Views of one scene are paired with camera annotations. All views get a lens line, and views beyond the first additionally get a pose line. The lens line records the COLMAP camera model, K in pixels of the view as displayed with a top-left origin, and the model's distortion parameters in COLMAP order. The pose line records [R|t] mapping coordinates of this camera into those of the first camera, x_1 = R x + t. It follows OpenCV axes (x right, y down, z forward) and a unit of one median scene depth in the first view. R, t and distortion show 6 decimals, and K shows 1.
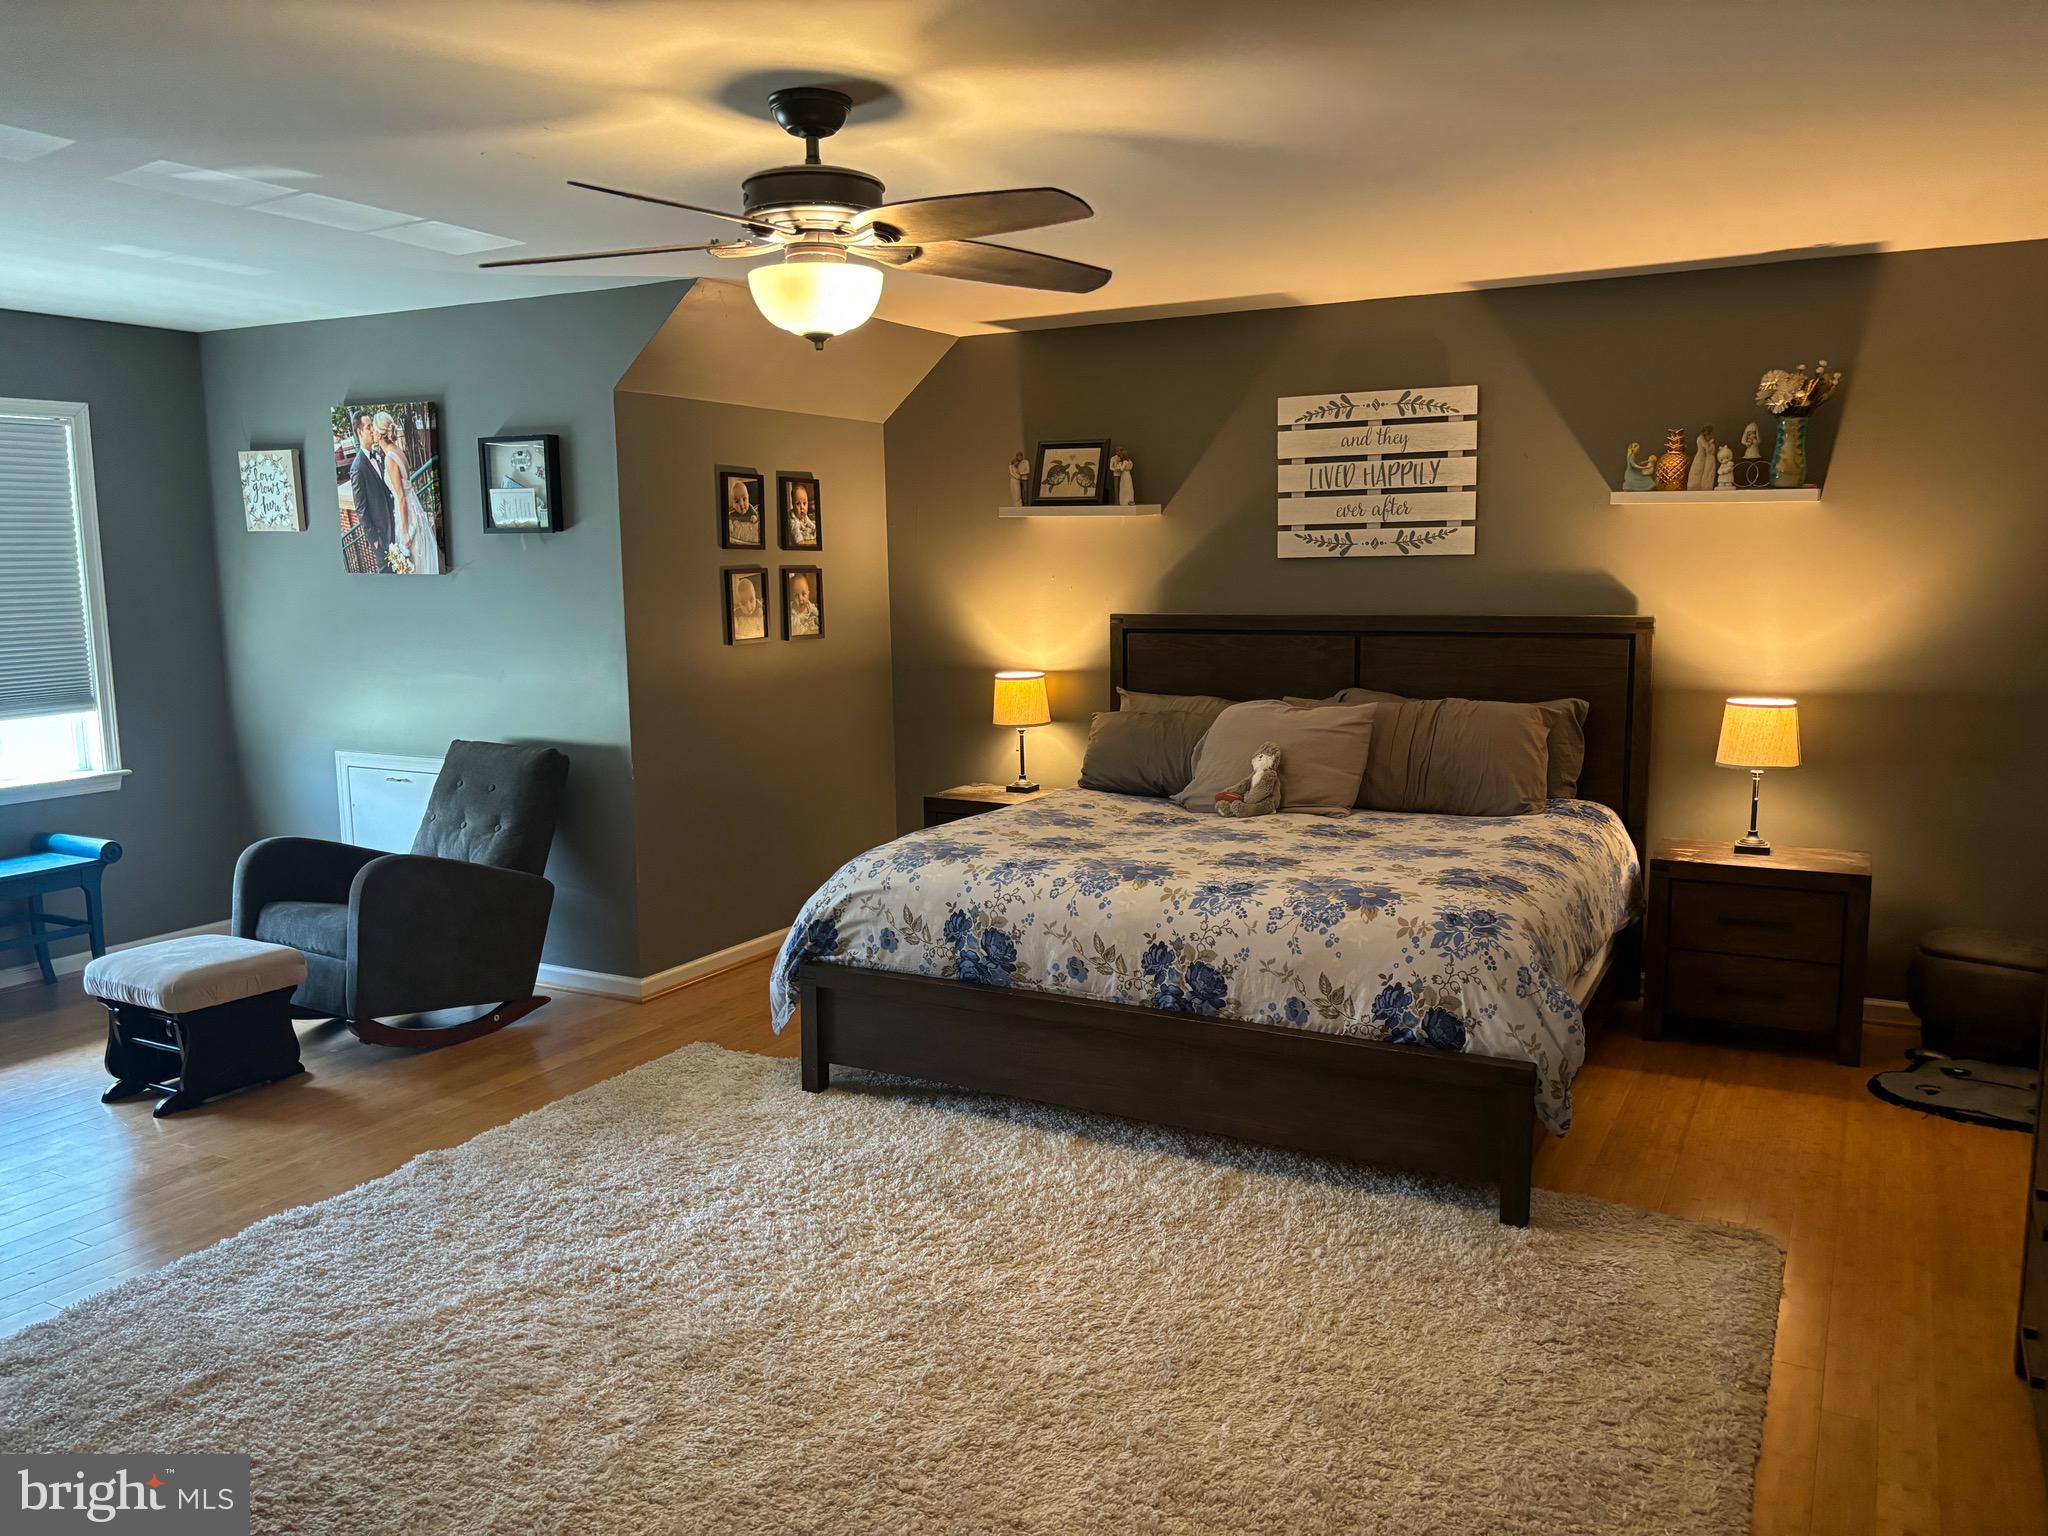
lens RADIAL K [[1578.1, 0, 1024.0], [0, 1578.1, 768.0], [0, 0, 1]] dist [-0.003081, -0.001529]
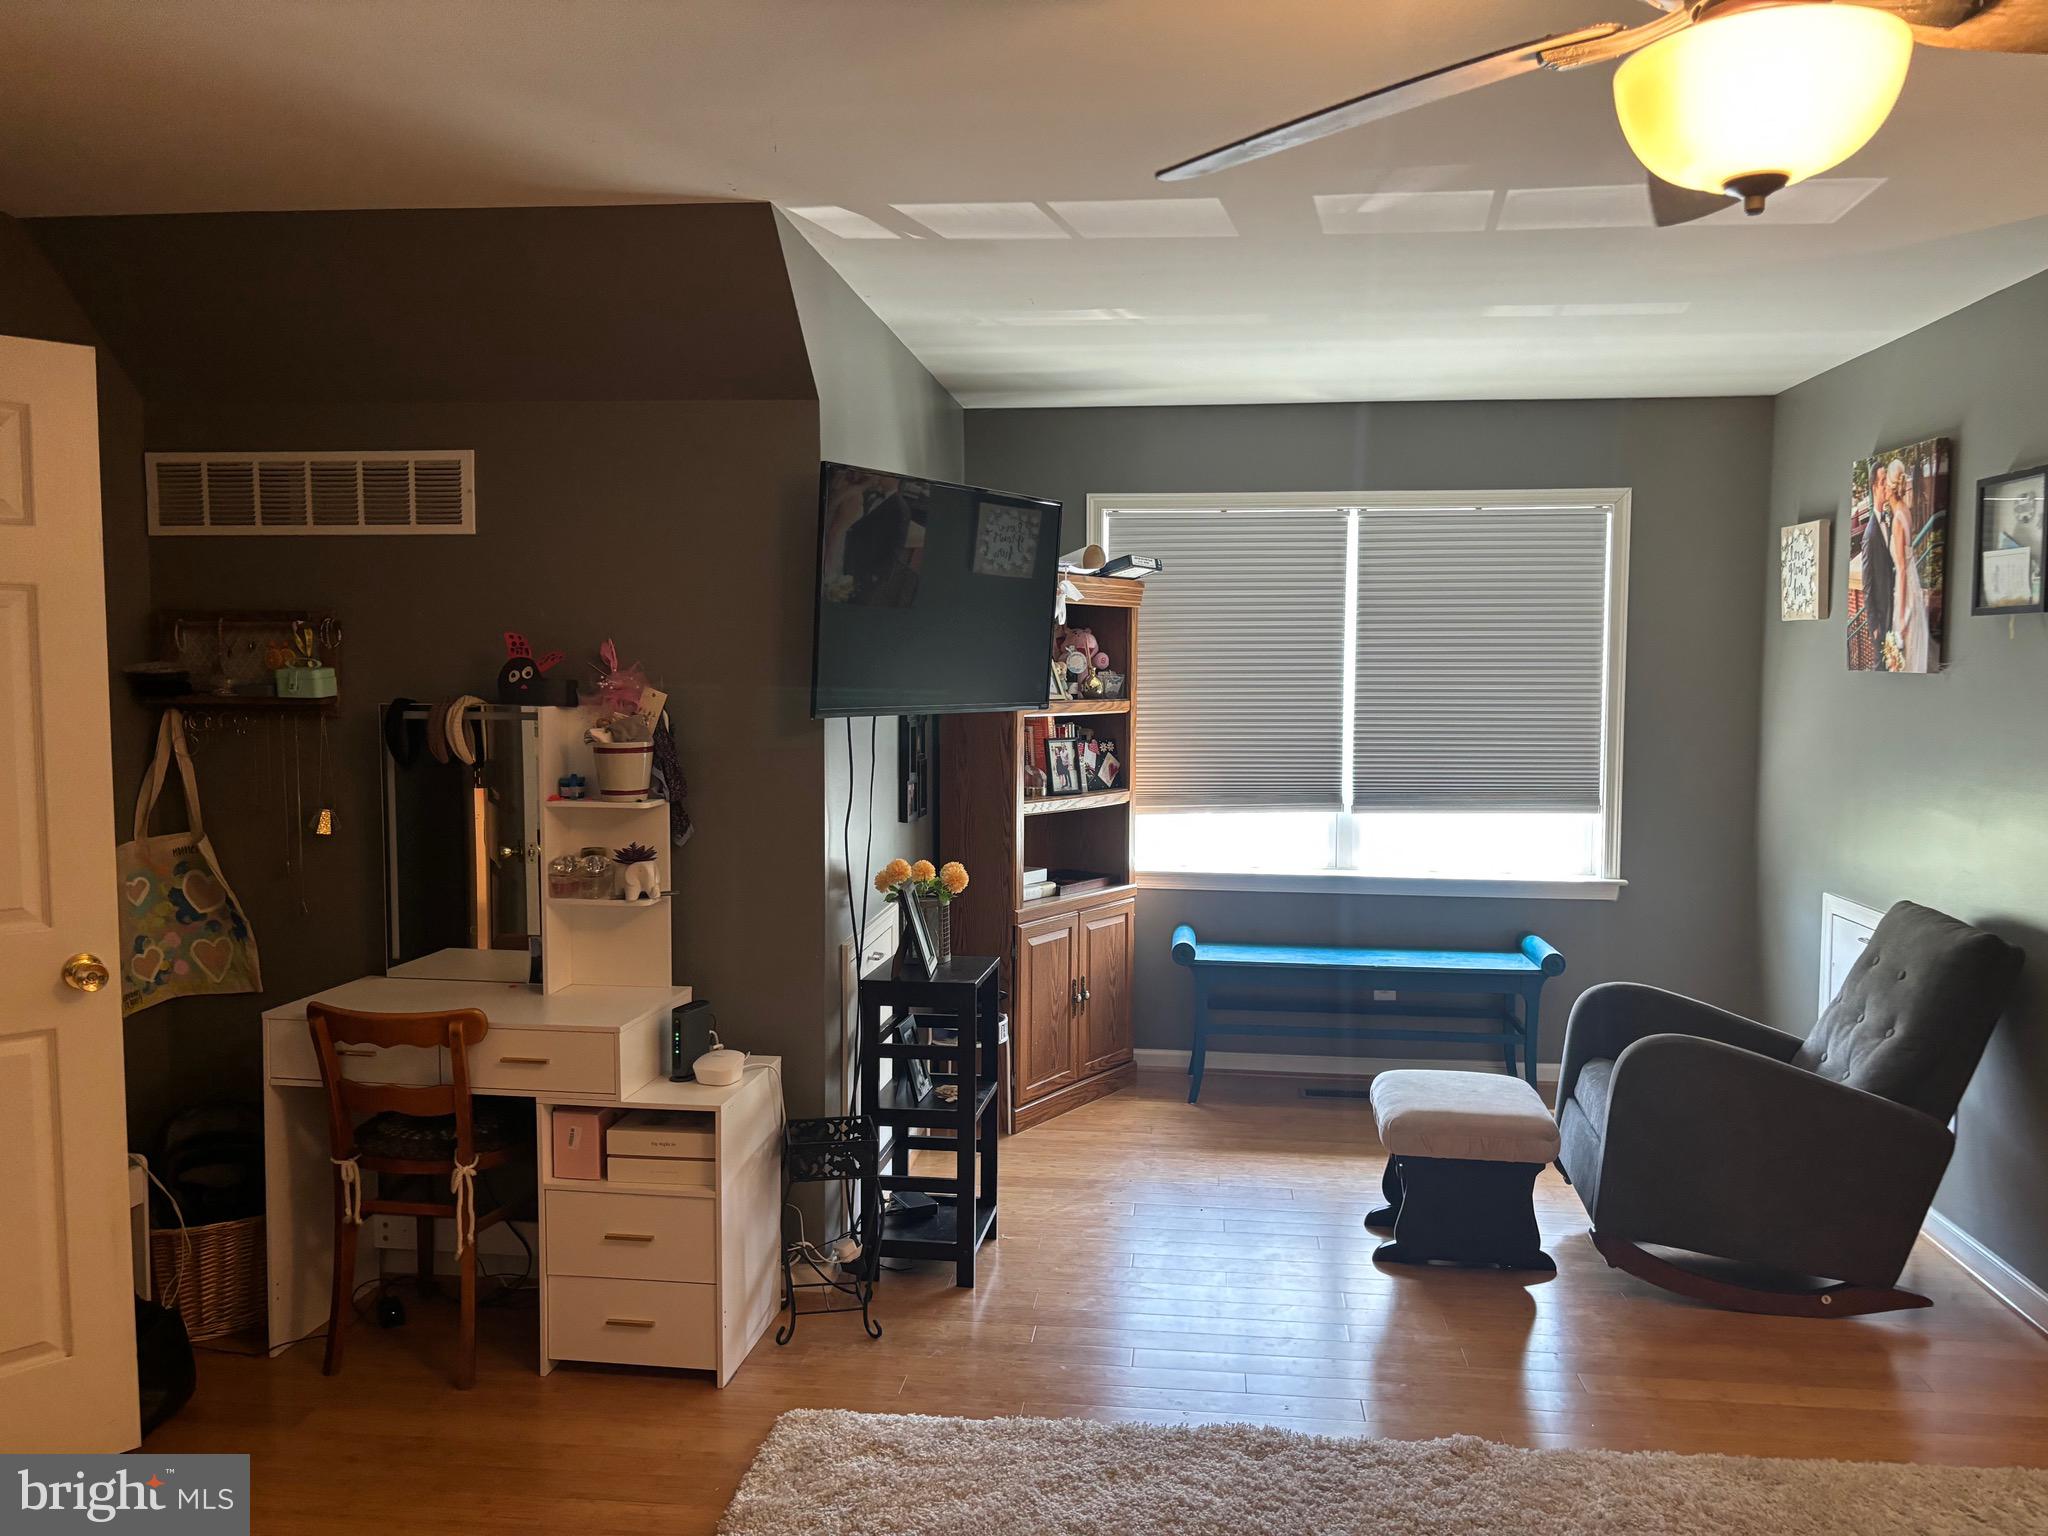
lens RADIAL K [[1553.2, 0, 1024.0], [0, 1553.2, 768.0], [0, 0, 1]] dist [0.040087, 0.001447]
pose [[0.394706, 0.069698, -0.916160, 0.132783], [-0.131687, 0.991116, 0.018666, -0.037025], [0.909321, 0.113279, 0.400378, 0.328365]]
